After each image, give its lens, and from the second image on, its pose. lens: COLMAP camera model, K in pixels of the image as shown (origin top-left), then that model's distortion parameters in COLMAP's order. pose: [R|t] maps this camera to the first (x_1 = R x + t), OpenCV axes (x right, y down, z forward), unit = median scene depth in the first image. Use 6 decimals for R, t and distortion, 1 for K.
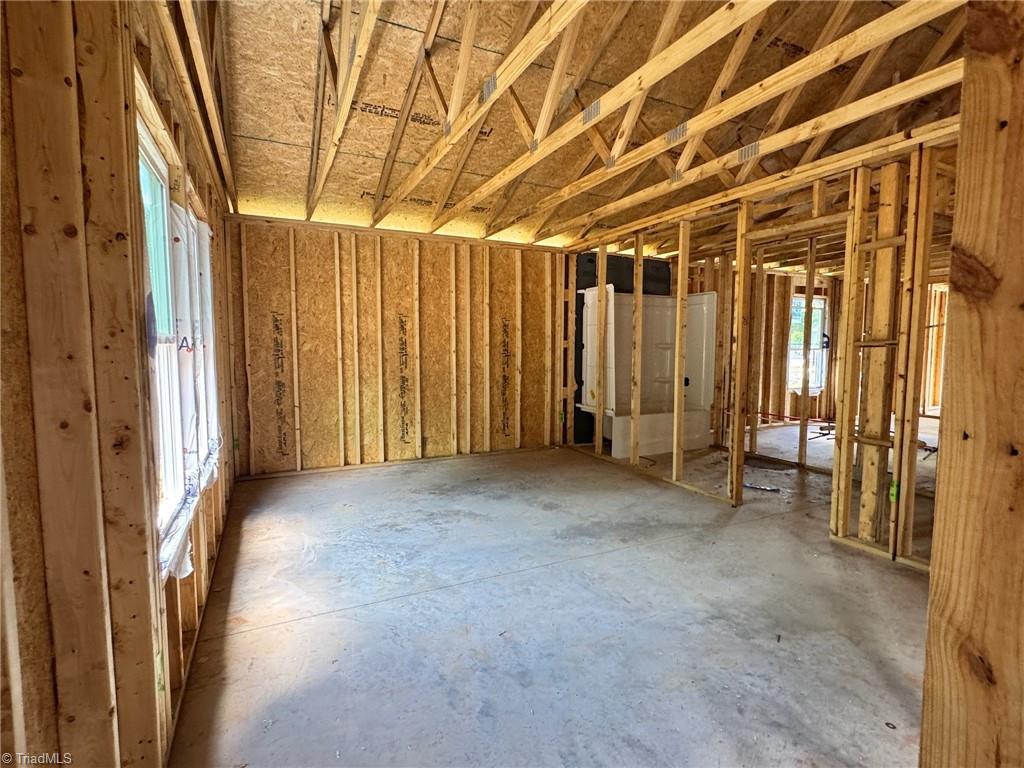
lens RADIAL K [[496.4, 0, 515.0], [0, 496.4, 389.6], [0, 0, 1]] dist [-0.001583, -0.000820]
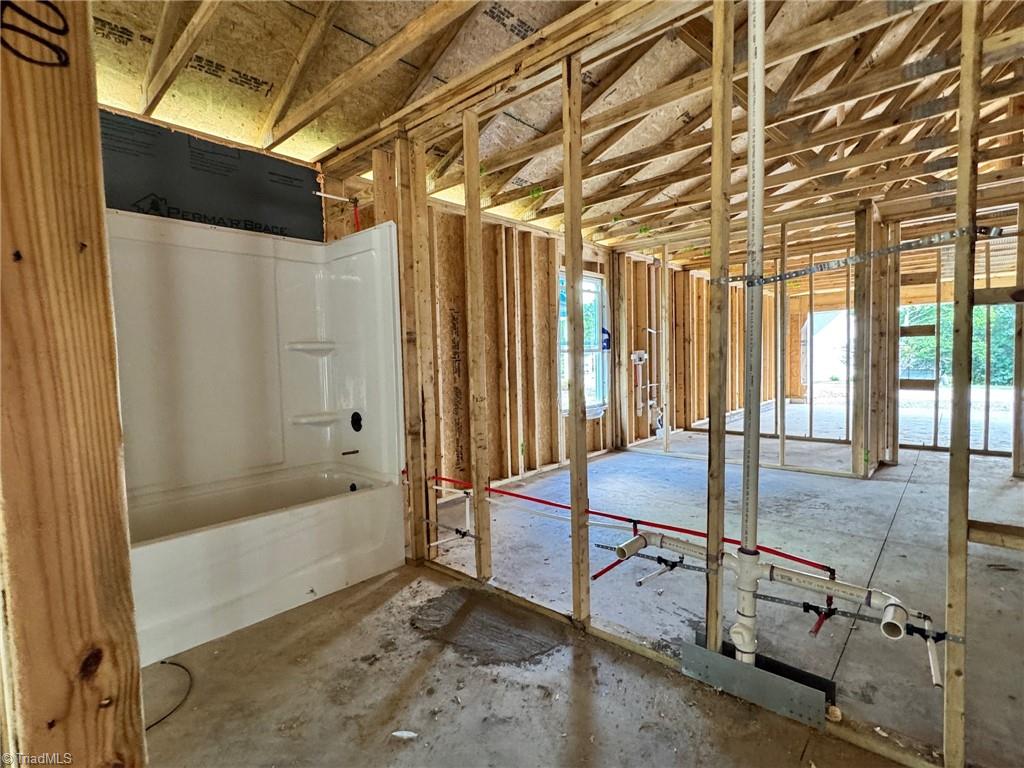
lens RADIAL K [[496.4, 0, 508.8], [0, 496.4, 384.9], [0, 0, 1]] dist [-0.001583, -0.000820]
pose [[0.930380, -0.042901, 0.364077, 0.242241], [0.054665, 0.998261, -0.022062, -0.024904], [-0.362497, 0.040428, 0.931108, 0.402305]]
